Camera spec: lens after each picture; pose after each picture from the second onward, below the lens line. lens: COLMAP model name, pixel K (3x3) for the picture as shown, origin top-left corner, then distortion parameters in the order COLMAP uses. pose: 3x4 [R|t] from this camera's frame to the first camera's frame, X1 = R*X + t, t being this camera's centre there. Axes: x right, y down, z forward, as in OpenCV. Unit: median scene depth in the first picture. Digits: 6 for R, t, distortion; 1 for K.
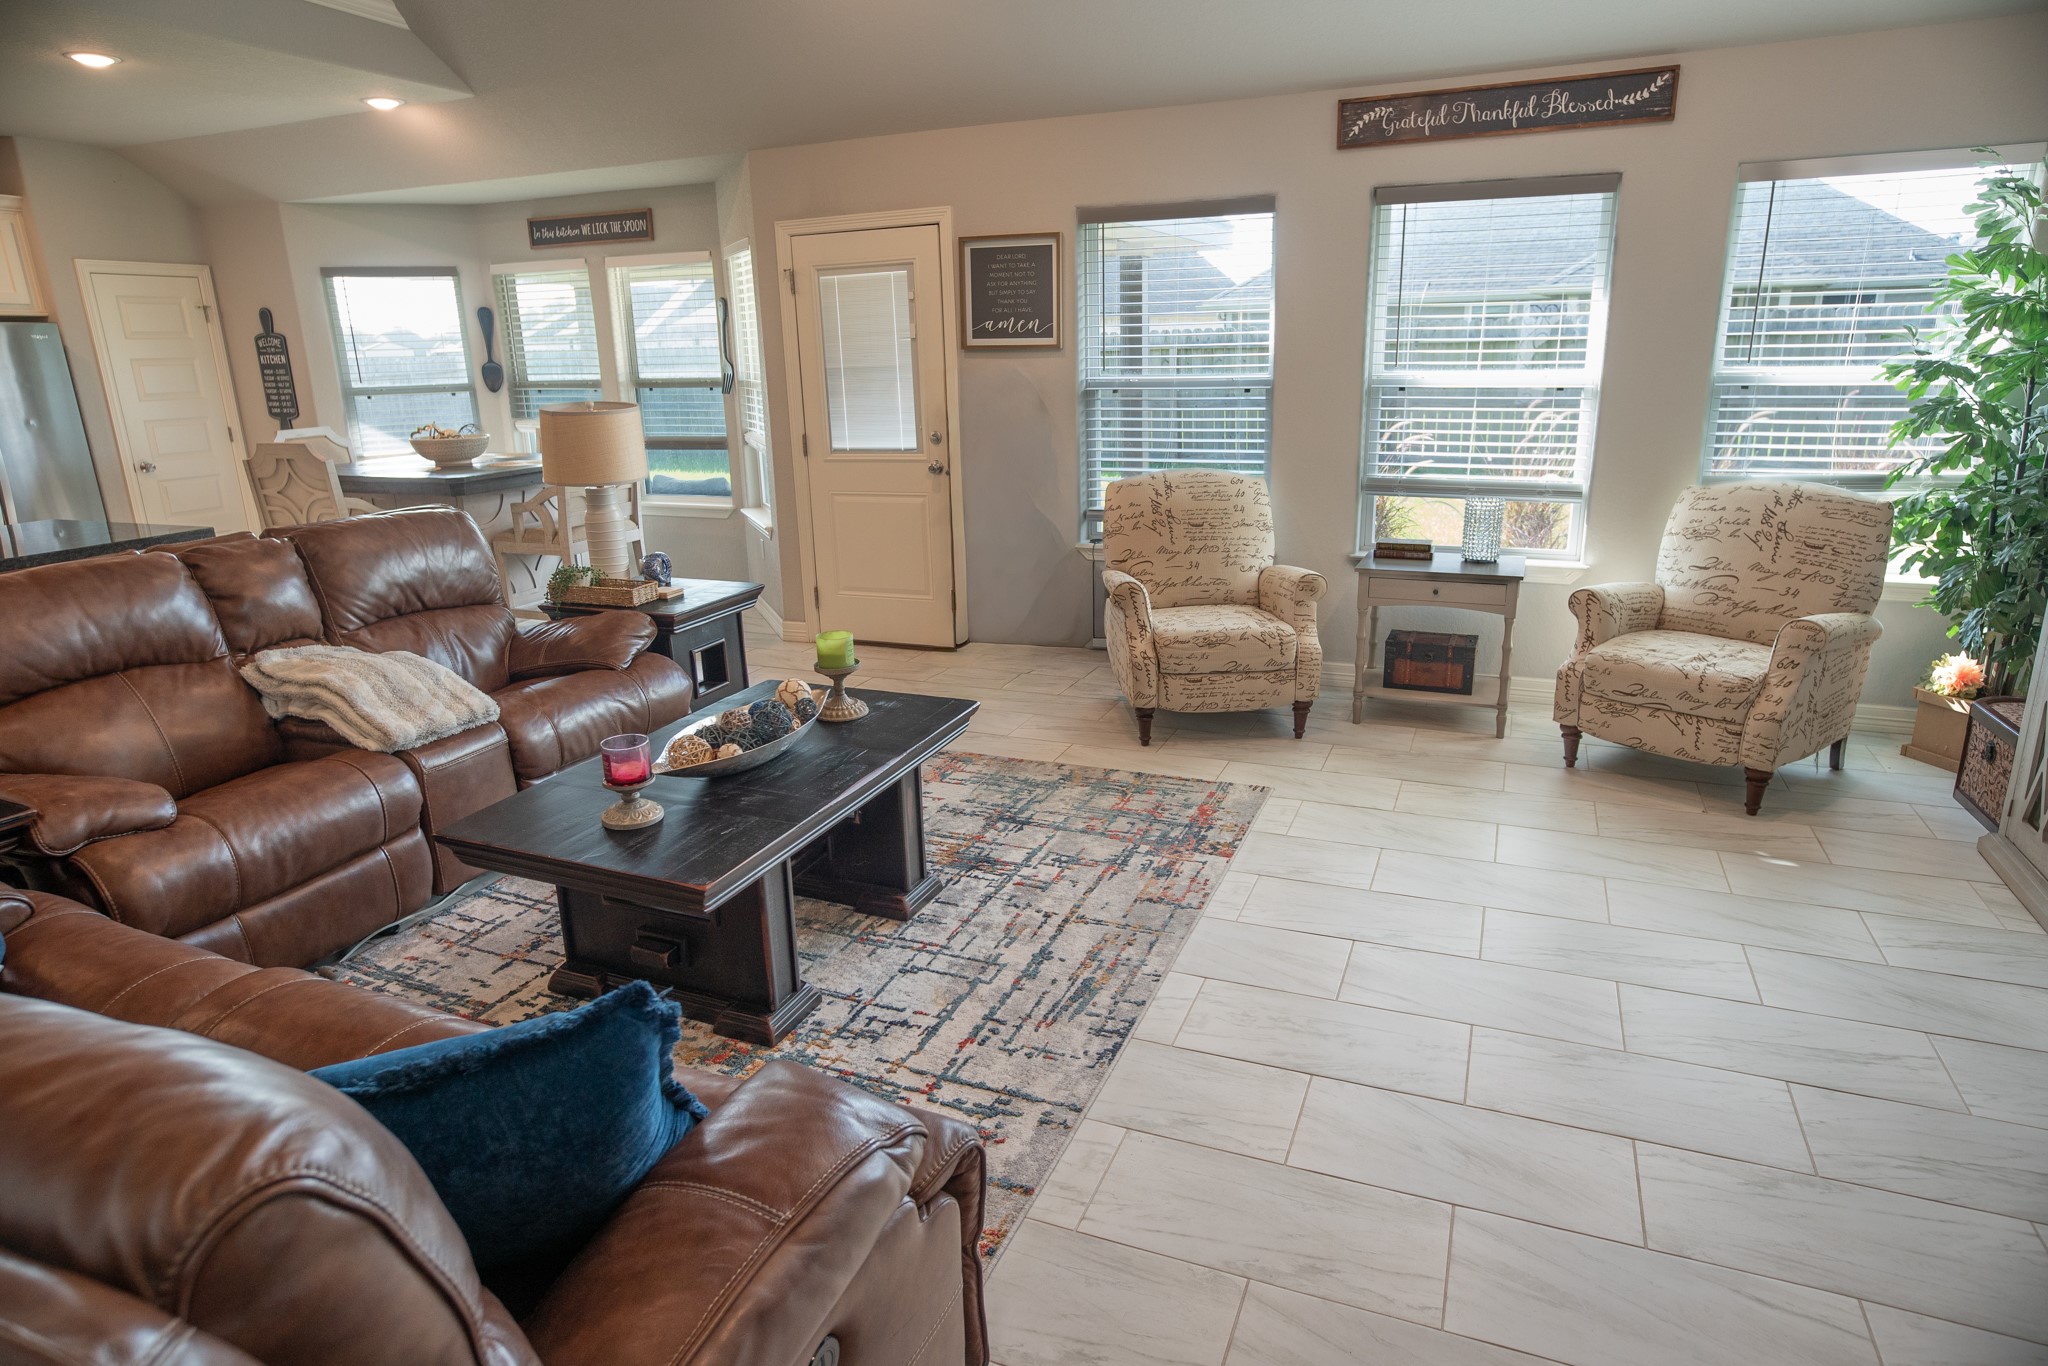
lens RADIAL K [[1180.6, 0, 1024.0], [0, 1180.6, 683.0], [0, 0, 1]] dist [-0.040731, 0.027704]
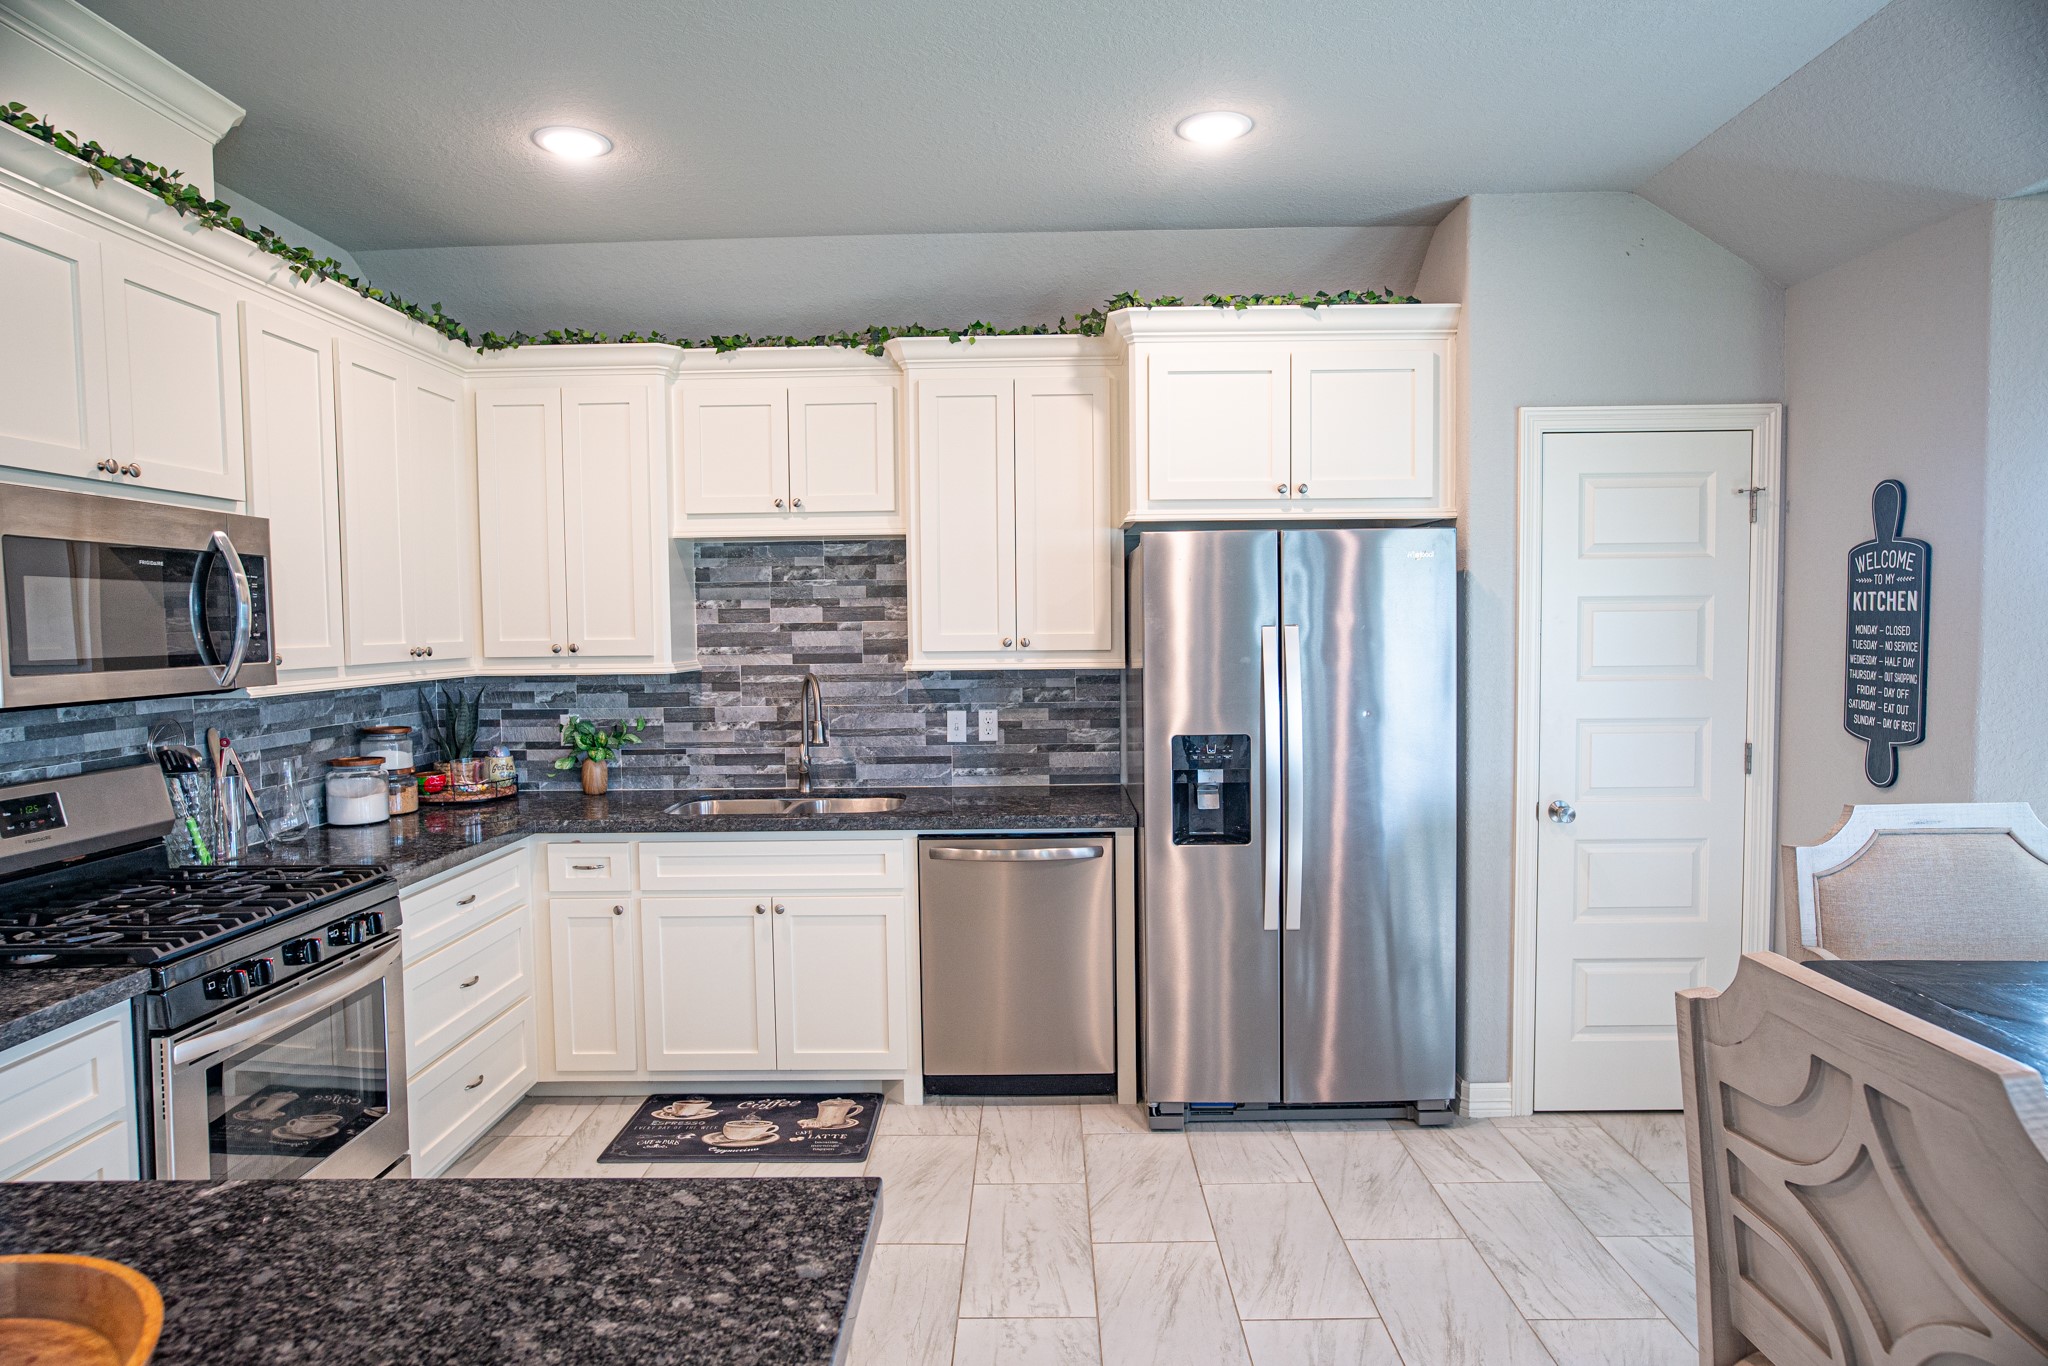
lens RADIAL K [[1162.6, 0, 1020.2], [0, 1162.6, 679.2], [0, 0, 1]] dist [-0.033933, 0.024799]
pose [[0.370185, 0.068783, -0.926408, -0.549922], [-0.255722, 0.966271, -0.030441, -0.232783], [0.893068, 0.248172, 0.375288, 0.842687]]
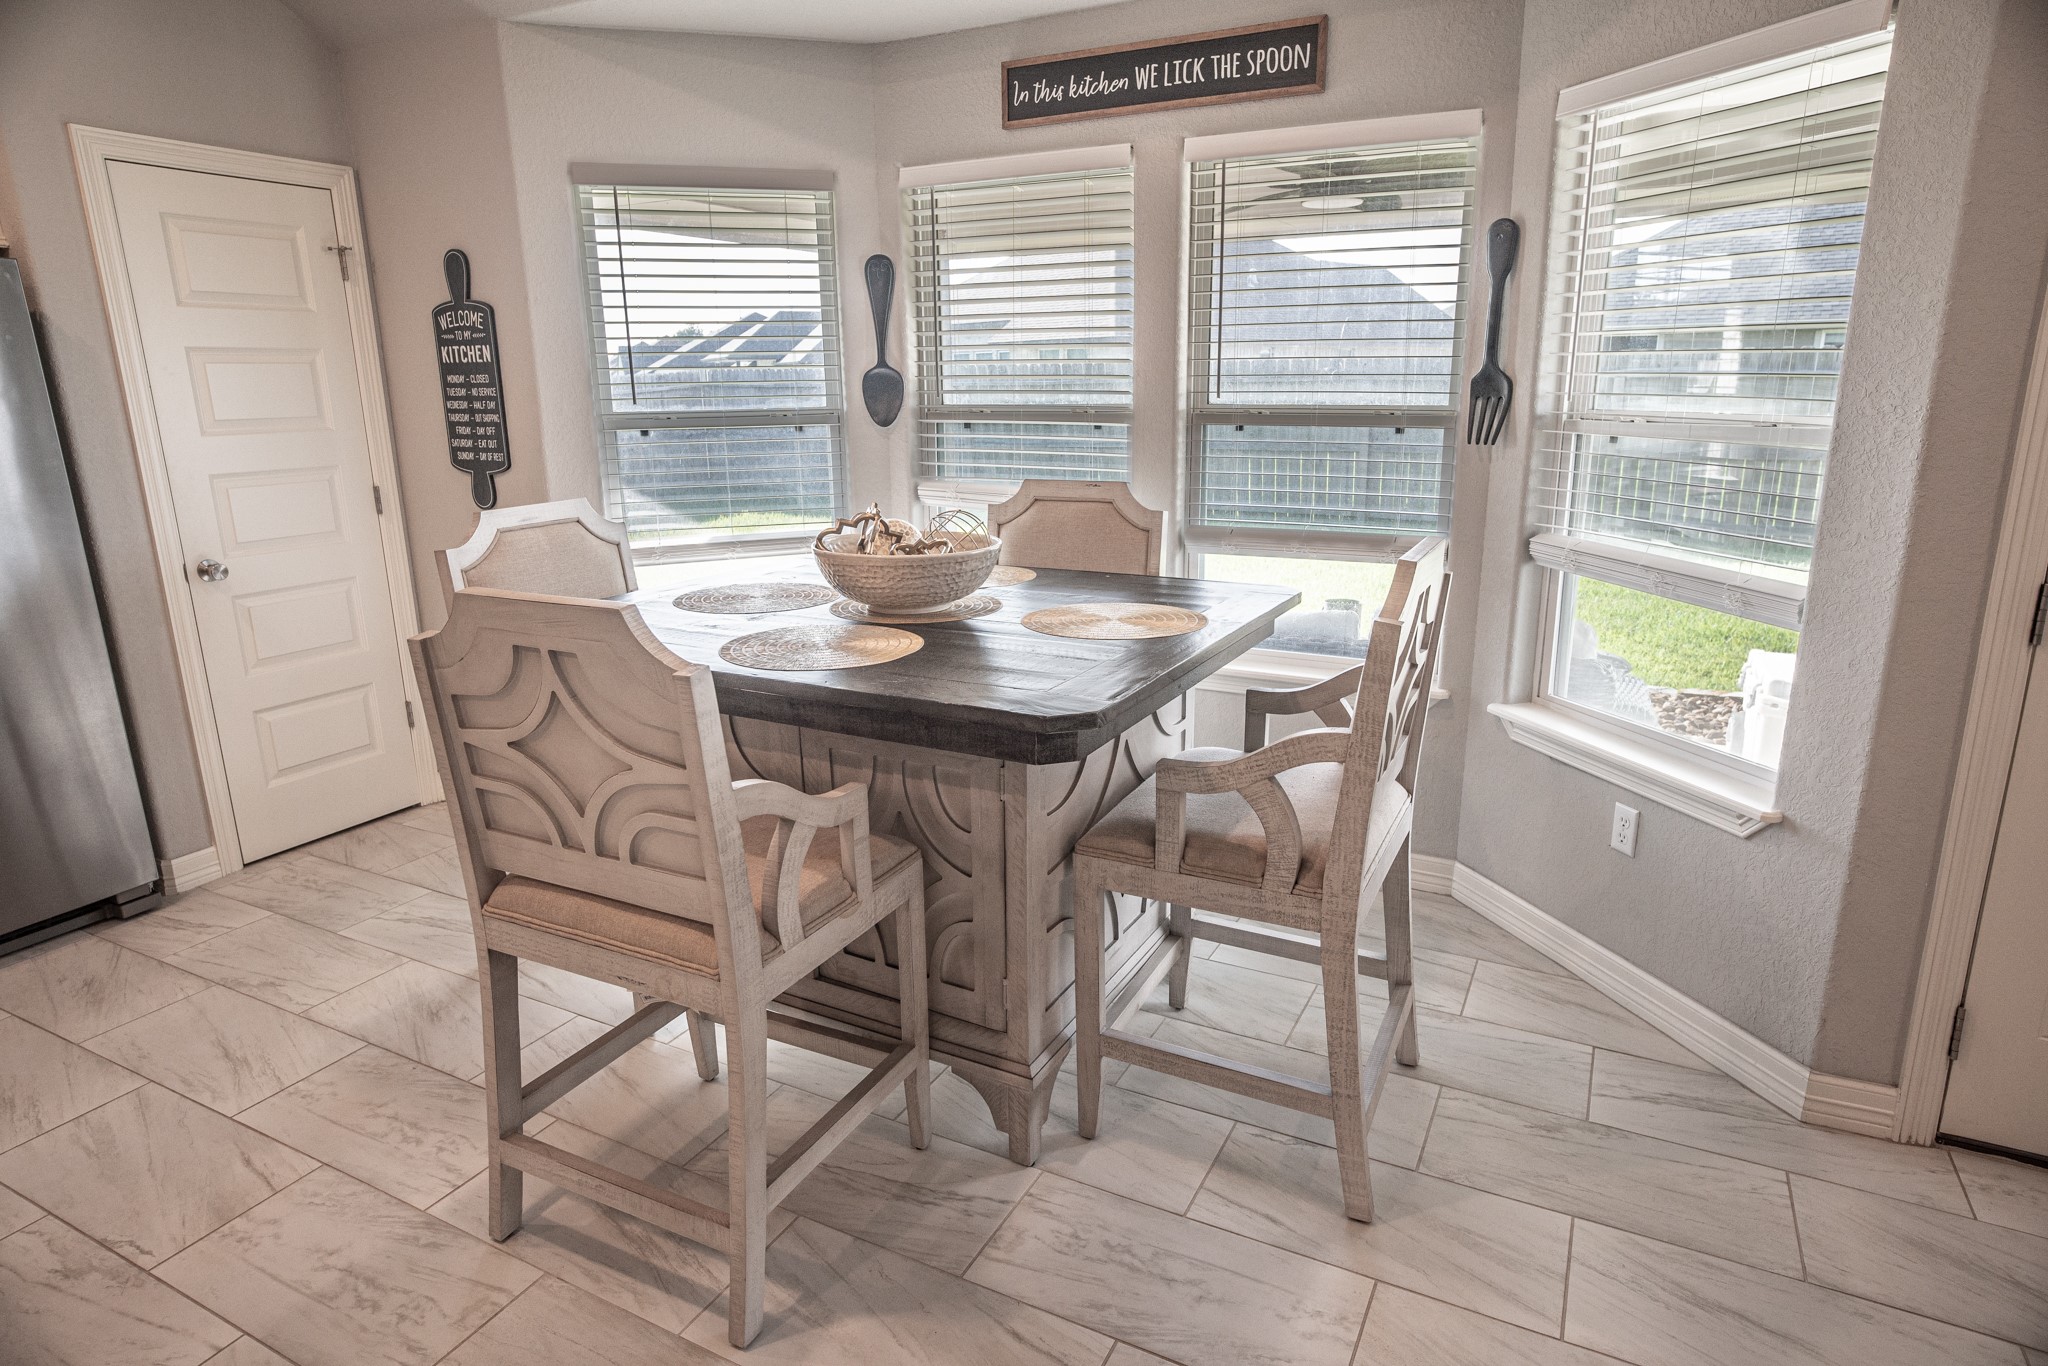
lens RADIAL K [[1162.6, 0, 1020.2], [0, 1162.6, 679.2], [0, 0, 1]] dist [-0.033933, 0.024799]
pose [[0.995996, 0.032011, -0.083466, -0.525350], [-0.034148, 0.999121, -0.024296, -0.195678], [0.082615, 0.027049, 0.996214, 0.770177]]
